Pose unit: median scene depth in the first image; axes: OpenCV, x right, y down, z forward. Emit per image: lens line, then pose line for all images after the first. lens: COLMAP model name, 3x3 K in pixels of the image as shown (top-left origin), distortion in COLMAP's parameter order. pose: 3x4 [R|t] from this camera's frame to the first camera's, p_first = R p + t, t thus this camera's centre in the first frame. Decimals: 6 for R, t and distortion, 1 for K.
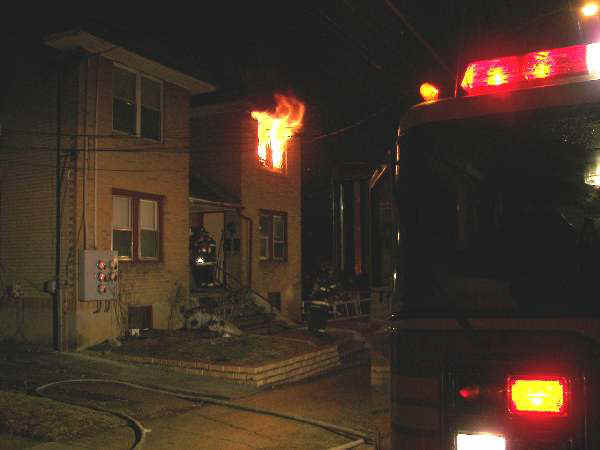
lens RADIAL K [[684.3, 0, 300.0], [0, 684.3, 225.0], [0, 0, 1]] dist [-0.091532, 0.029249]
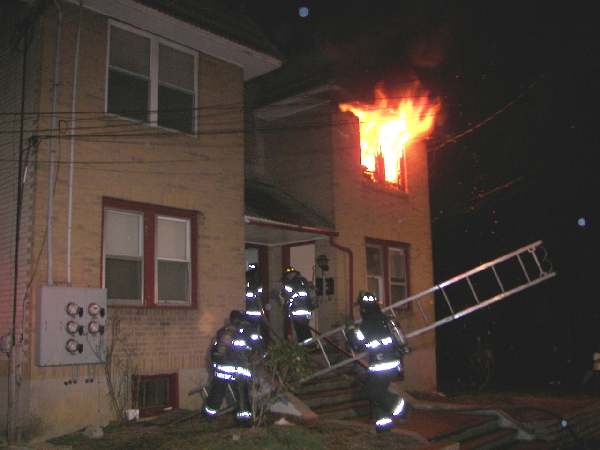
lens RADIAL K [[684.3, 0, 300.0], [0, 684.3, 225.0], [0, 0, 1]] dist [-0.091532, 0.029249]
pose [[0.966040, -0.053691, -0.252755, 0.073258], [0.029696, 0.994762, -0.097812, 0.041279], [0.256682, 0.086984, 0.962574, 0.364395]]
